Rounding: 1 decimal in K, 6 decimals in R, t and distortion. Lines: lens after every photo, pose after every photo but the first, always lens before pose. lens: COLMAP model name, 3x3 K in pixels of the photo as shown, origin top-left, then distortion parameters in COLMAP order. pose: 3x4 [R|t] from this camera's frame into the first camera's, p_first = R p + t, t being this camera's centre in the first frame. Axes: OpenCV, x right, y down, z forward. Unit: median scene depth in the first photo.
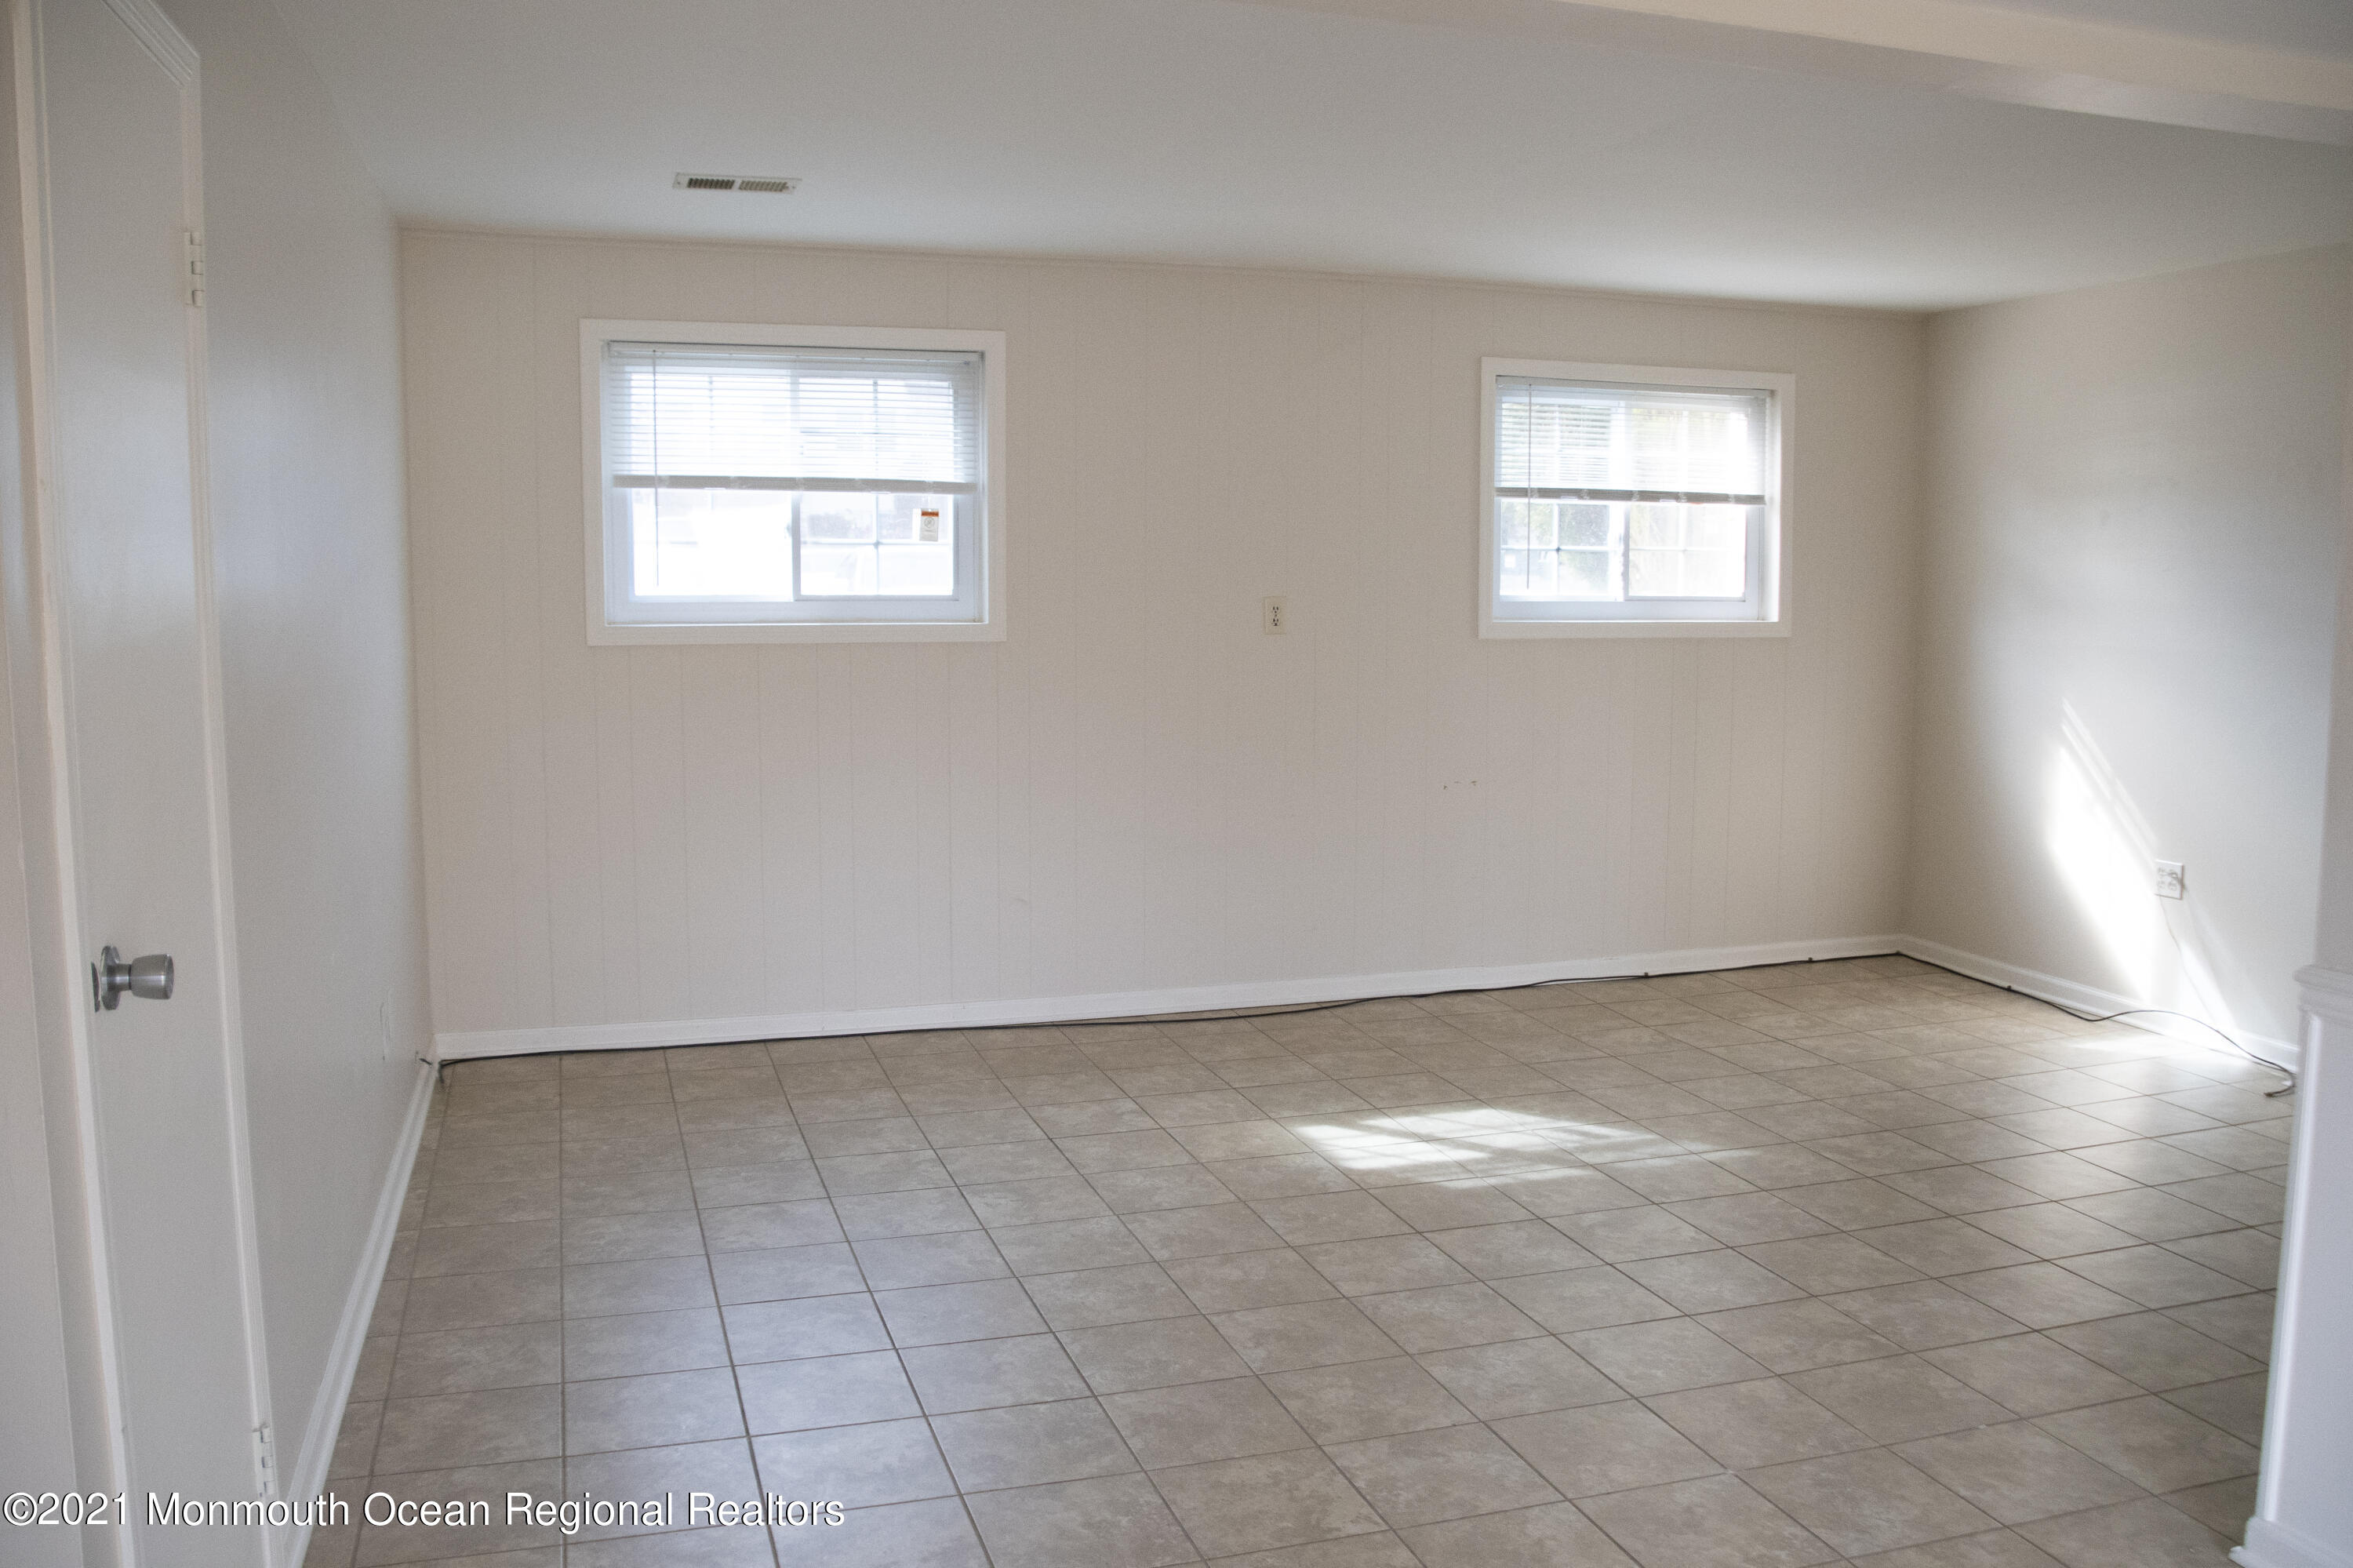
lens RADIAL K [[1914.2, 0, 1173.4], [0, 1914.2, 786.9], [0, 0, 1]] dist [-0.133979, 0.080355]
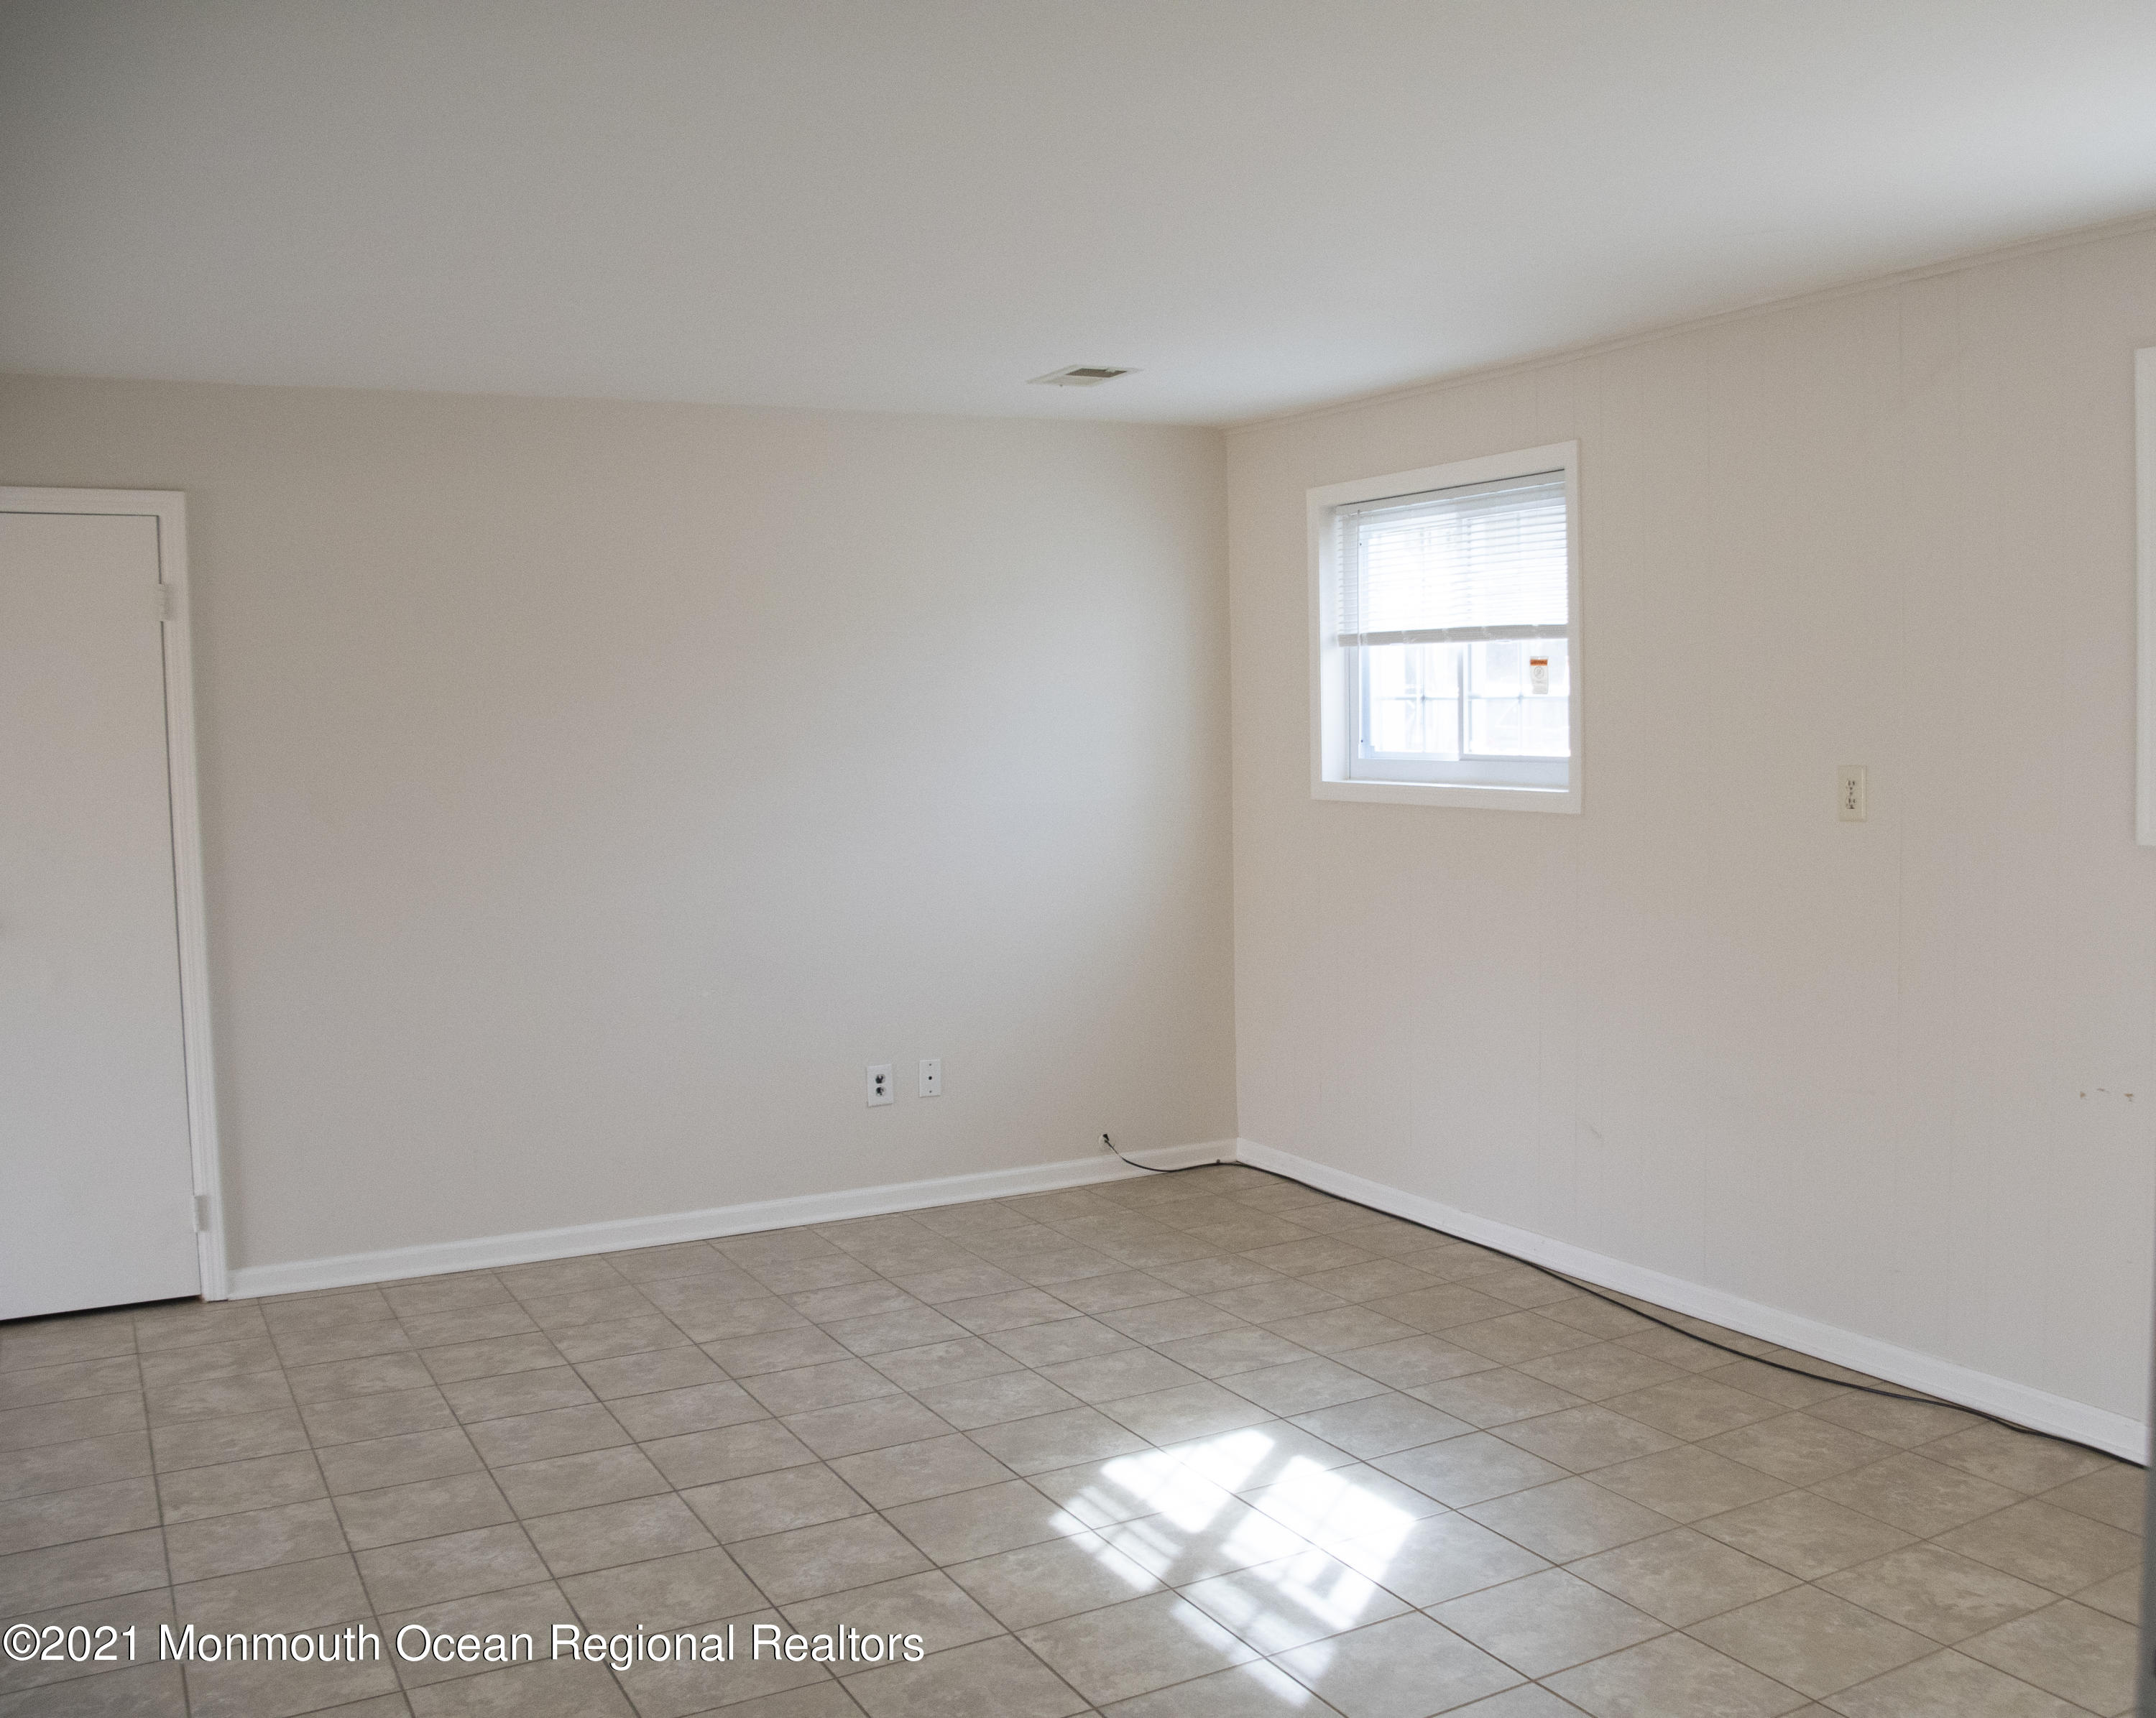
lens RADIAL K [[1943.1, 0, 1080.5], [0, 1943.1, 863.8], [0, 0, 1]] dist [-0.109787, 0.037892]
pose [[0.218049, 0.064642, -0.973795, 0.801264], [-0.096637, 0.994330, 0.044366, -0.083842], [0.971142, 0.084431, 0.223059, 0.719334]]
